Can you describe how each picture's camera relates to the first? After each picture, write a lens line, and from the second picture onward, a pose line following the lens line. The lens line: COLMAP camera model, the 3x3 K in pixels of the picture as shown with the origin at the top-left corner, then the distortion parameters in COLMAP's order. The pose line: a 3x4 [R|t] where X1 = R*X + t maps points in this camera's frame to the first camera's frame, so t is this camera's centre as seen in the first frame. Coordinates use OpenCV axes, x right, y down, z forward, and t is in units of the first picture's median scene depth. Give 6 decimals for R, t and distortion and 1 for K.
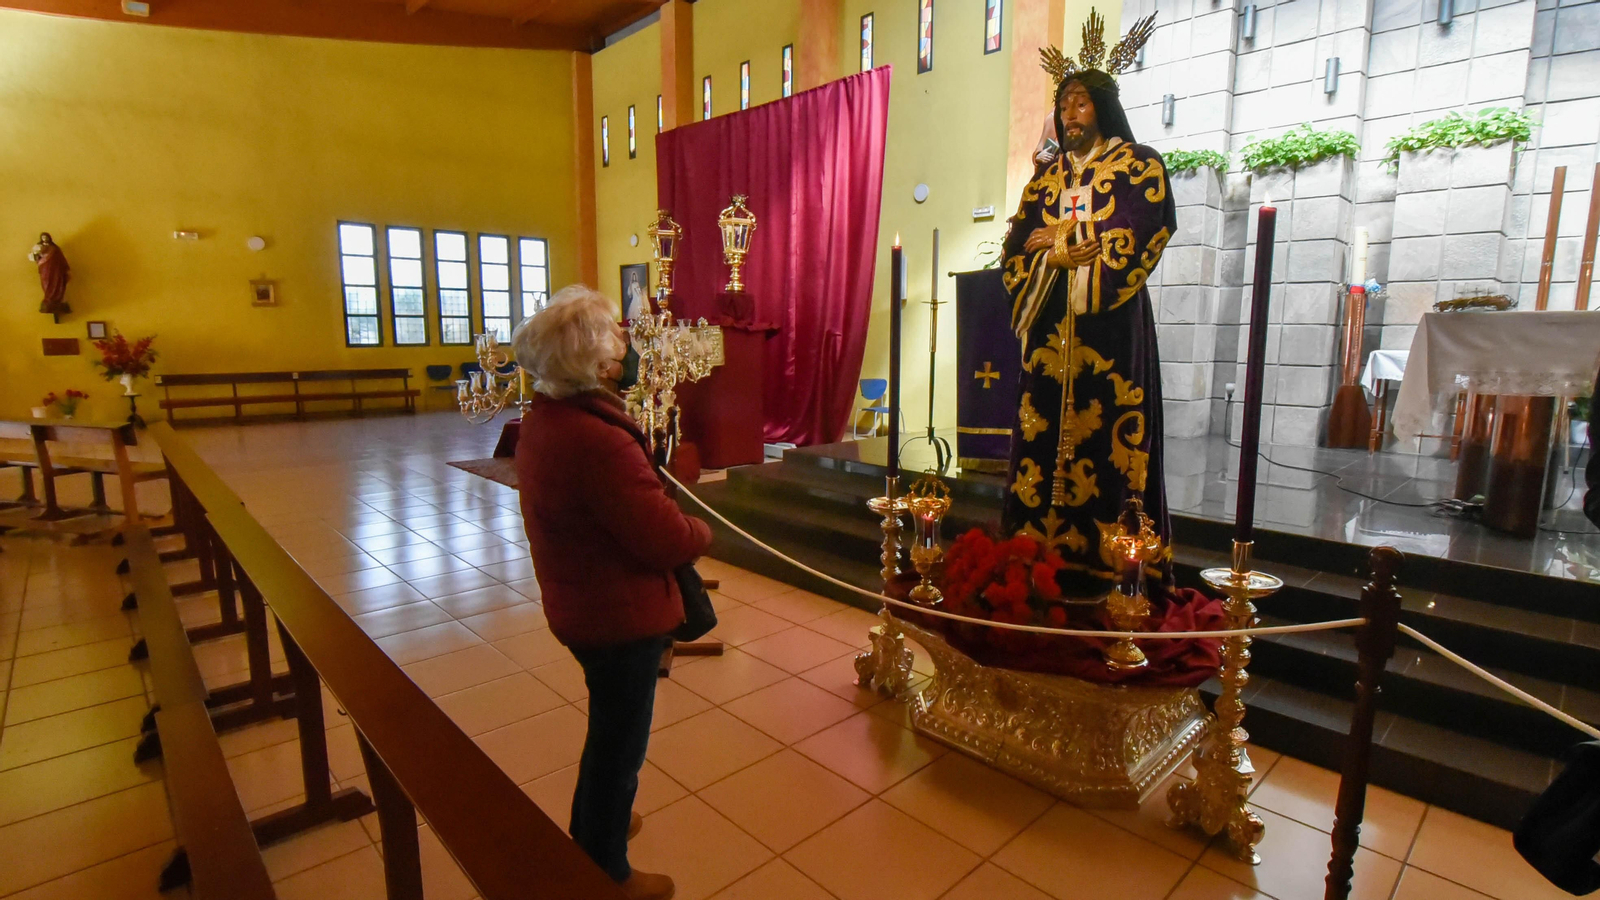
lens RADIAL K [[777.1, 0, 806.5], [0, 777.1, 447.7], [0, 0, 1]] dist [-0.031839, 0.011062]
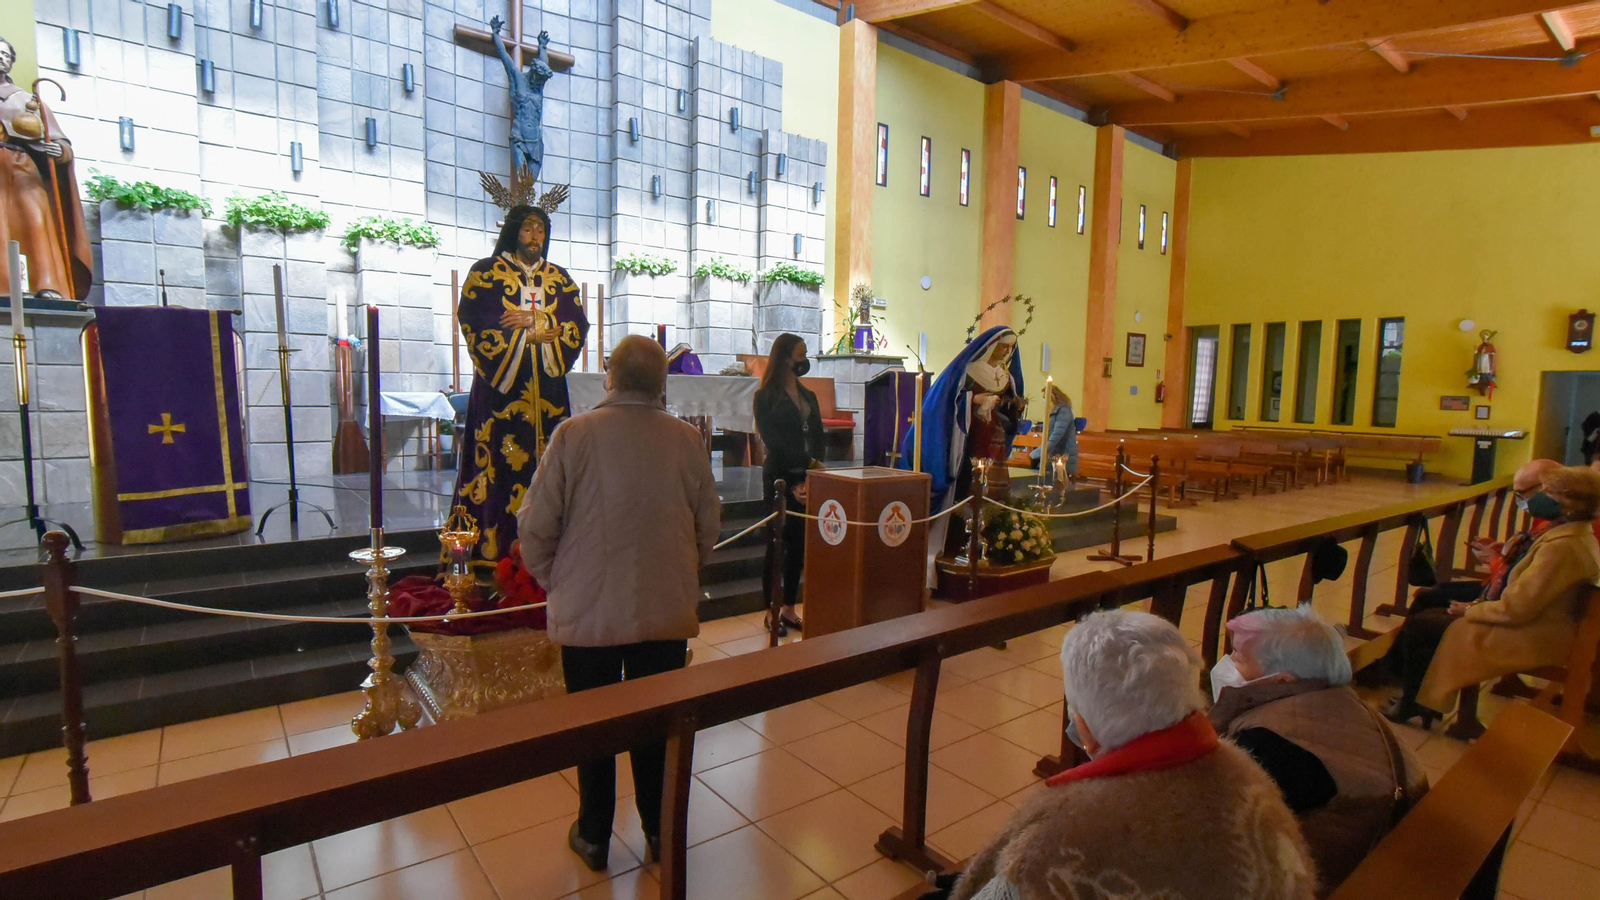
lens RADIAL K [[775.0, 0, 803.3], [0, 775.0, 459.6], [0, 0, 1]] dist [-0.029847, 0.010155]
pose [[0.103032, -0.097036, 0.989934, -0.467947], [0.125057, 0.988597, 0.083889, -0.037138], [-0.986785, 0.115154, 0.113992, 0.176970]]
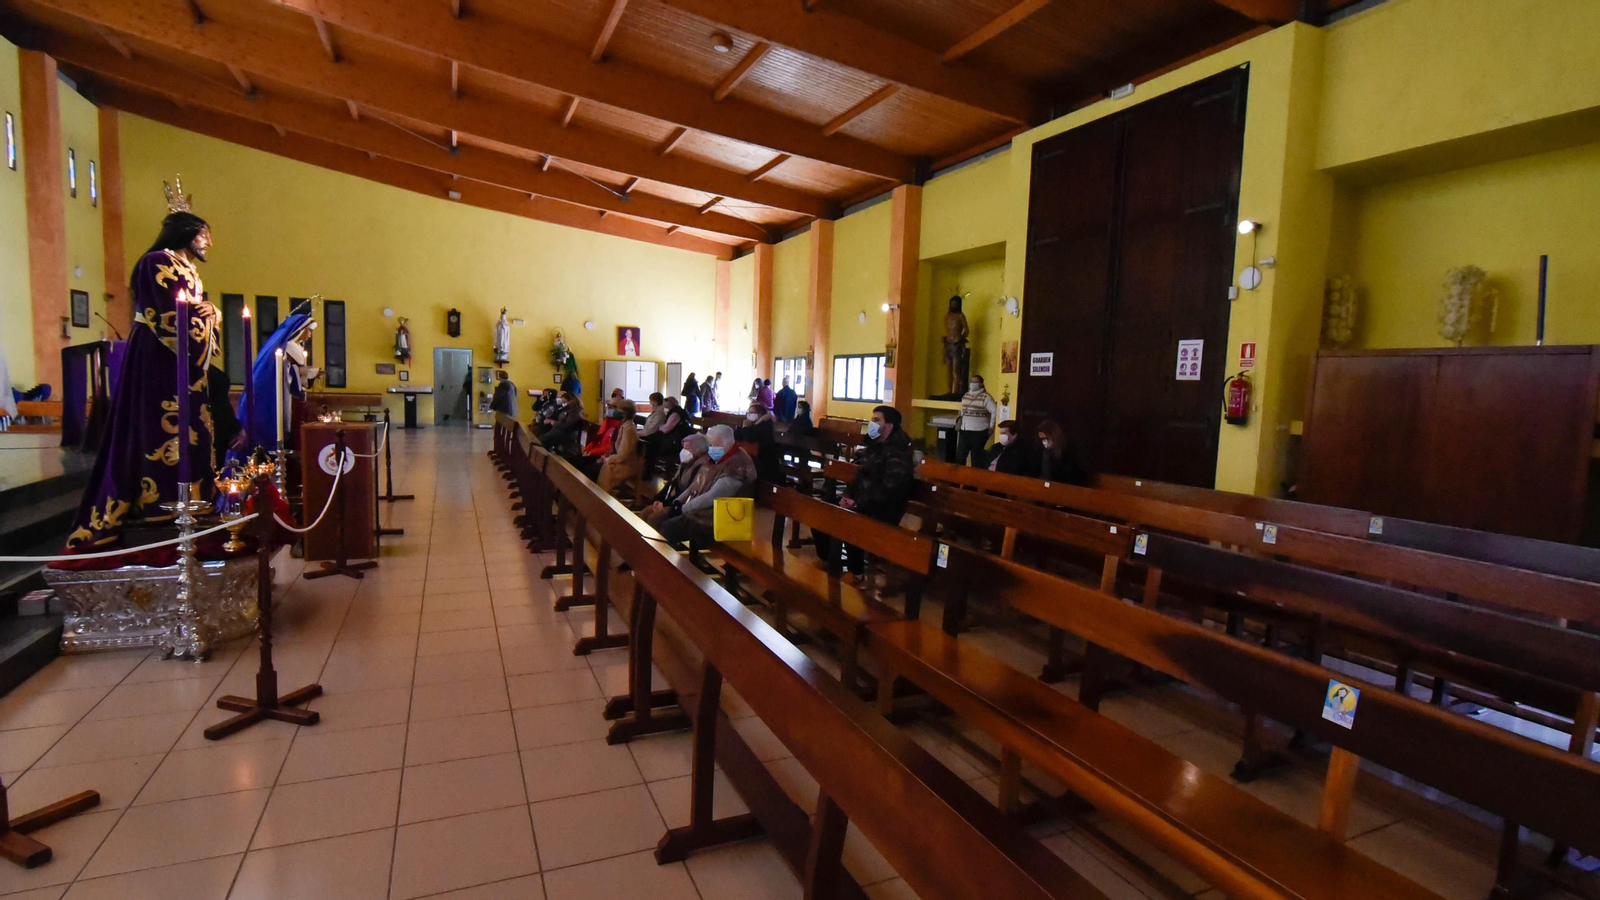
lens RADIAL K [[775.0, 0, 803.3], [0, 775.0, 459.6], [0, 0, 1]] dist [-0.029847, 0.010155]
pose [[-0.942415, -0.073327, 0.326309, -0.685340], [0.006108, 0.971733, 0.236003, -0.157871], [-0.334391, 0.224406, -0.915328, 1.000318]]
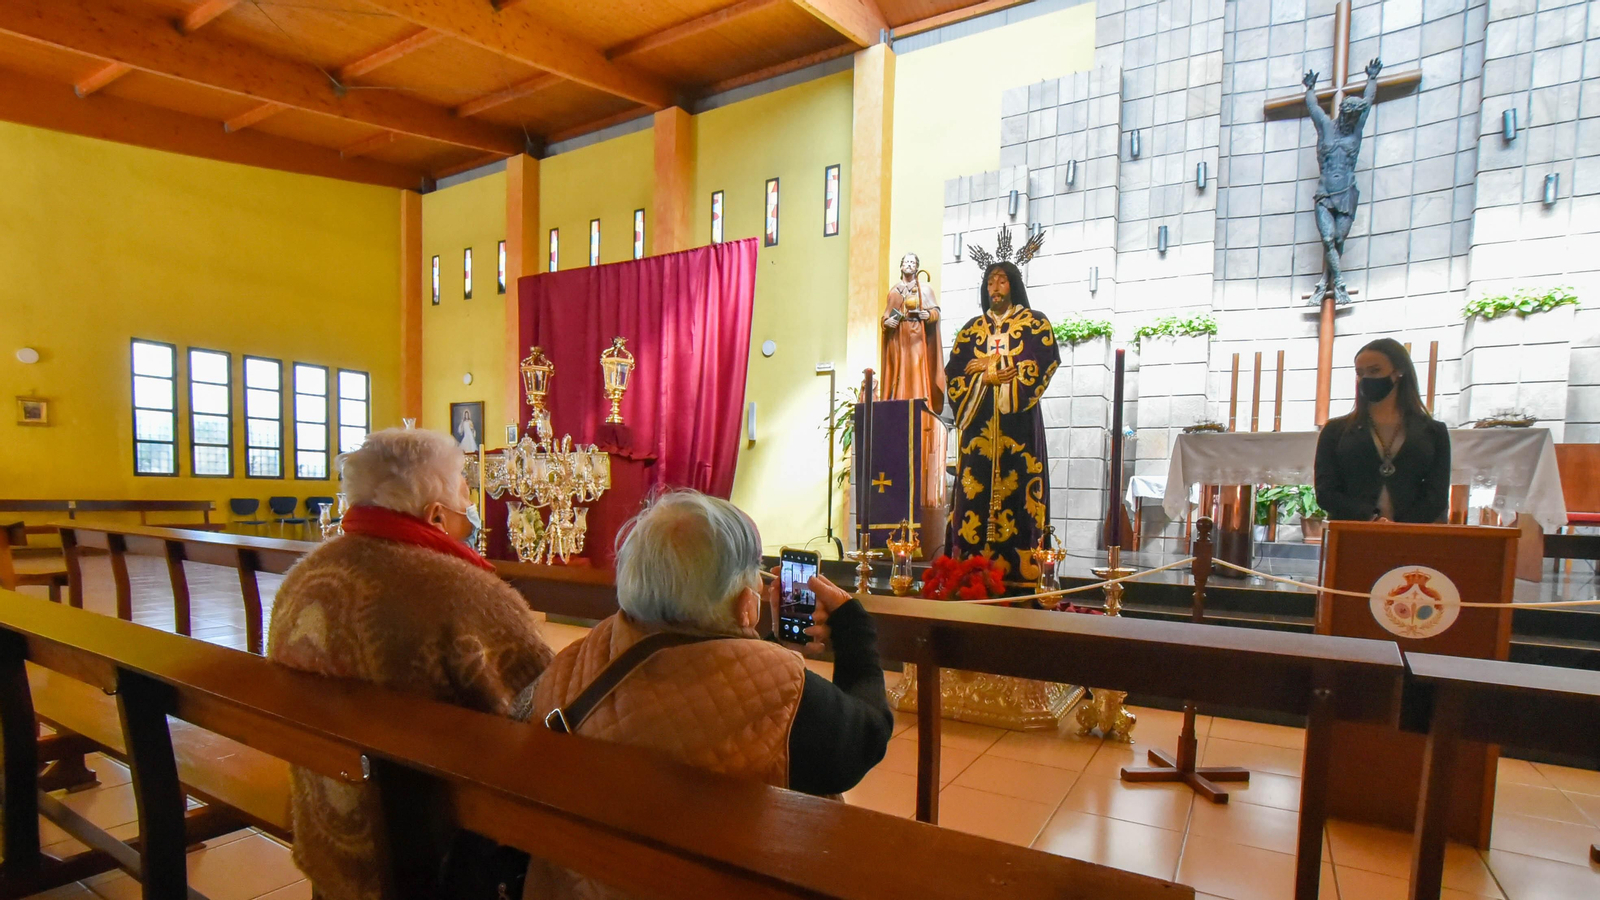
lens RADIAL K [[775.8, 0, 806.6], [0, 775.8, 542.9], [0, 0, 1]] dist [-0.032025, 0.011115]
pose [[0.962073, -0.000772, 0.272790, -0.204505], [0.023013, 0.996661, -0.078341, 0.089382], [-0.271819, 0.081648, 0.958879, -0.162134]]
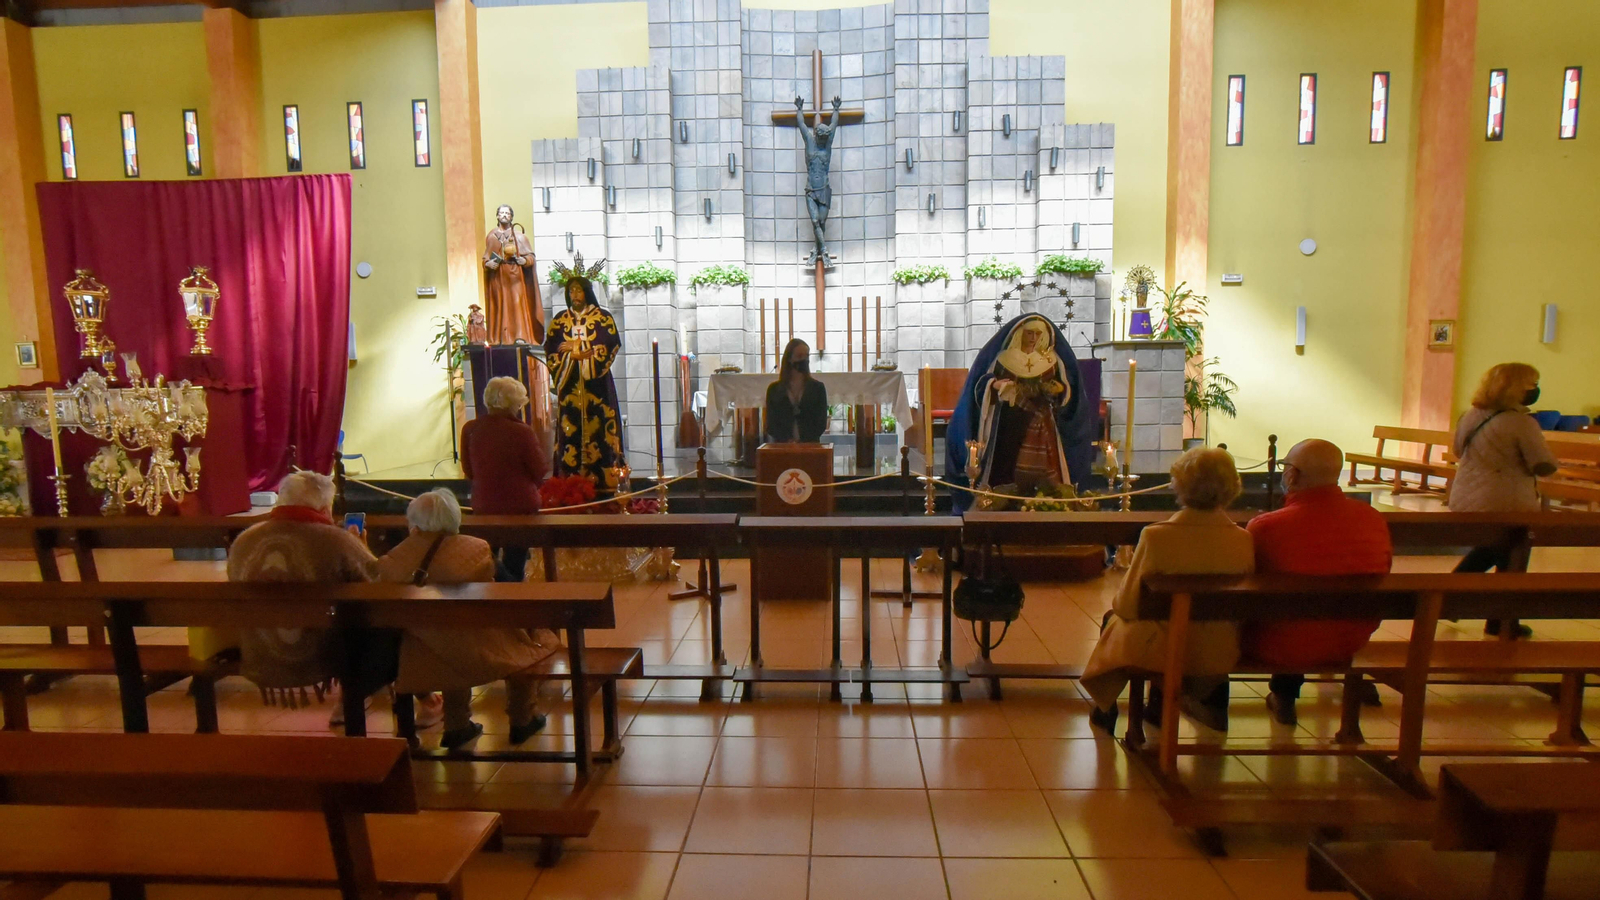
lens RADIAL K [[775.0, 0, 803.3], [0, 775.0, 459.6], [0, 0, 1]] dist [-0.029847, 0.010155]
pose [[0.720964, -0.085964, 0.687620, -0.365177], [0.118574, 0.992945, -0.000190, 0.066317], [-0.682753, 0.081671, 0.726070, -0.512002]]
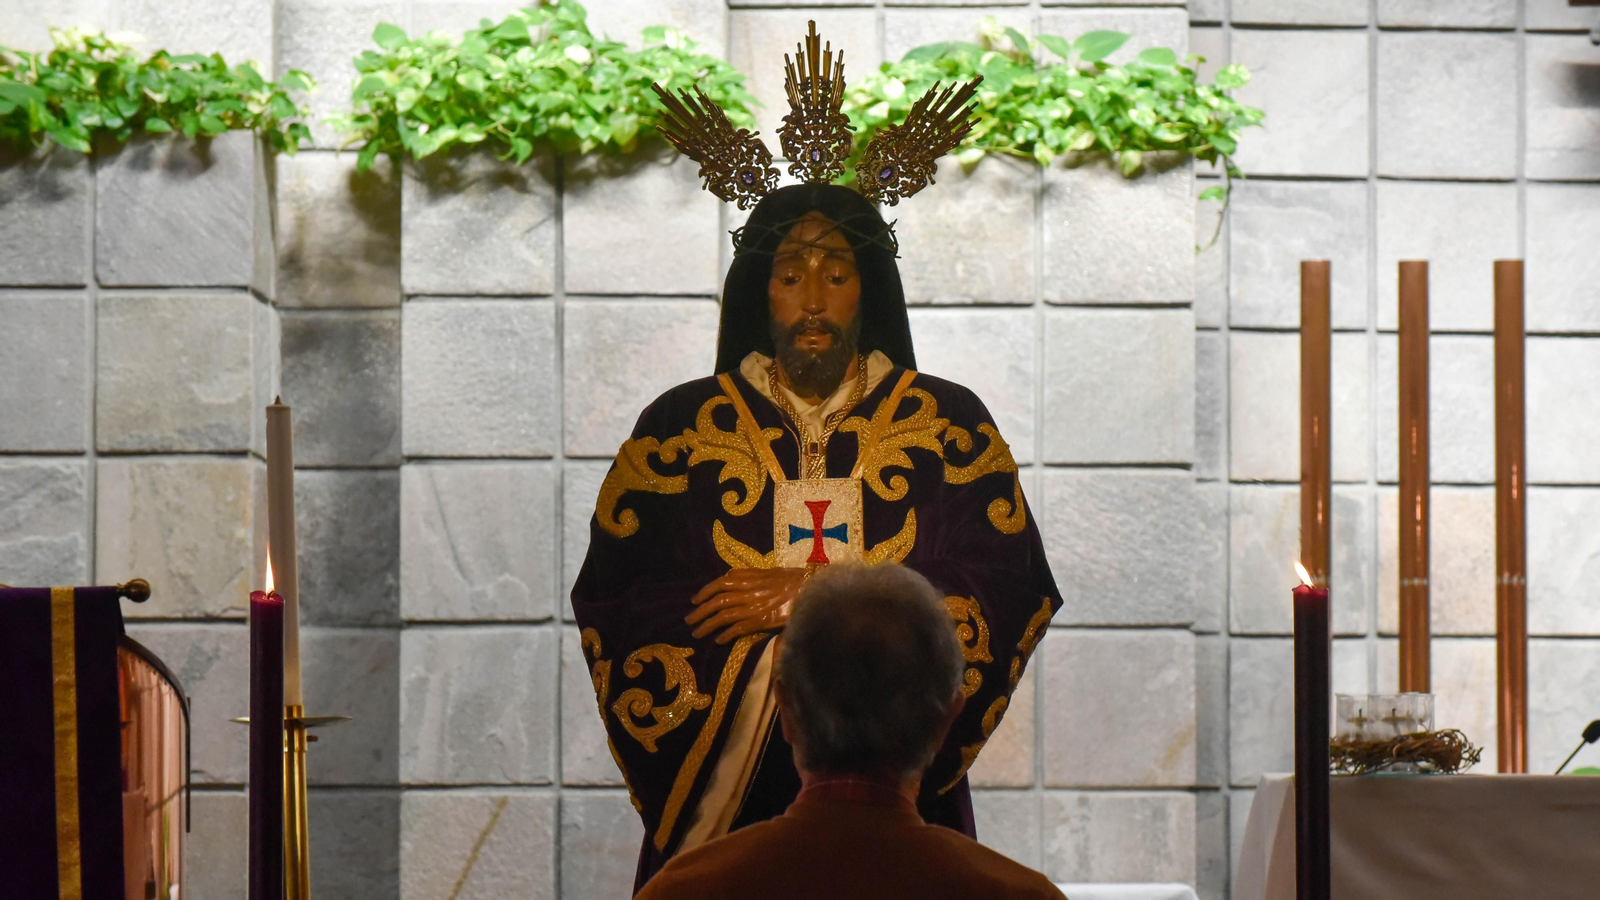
lens RADIAL K [[6296.6, 0, 800.0], [0, 6296.6, 450.0], [0, 0, 1]] dist [-0.005646, -0.837855]
pose [[0.708374, 0.034589, 0.704989, -0.845115], [0.105825, 0.982304, -0.154529, 0.058826], [-0.697859, 0.184070, 0.692179, -0.525296]]
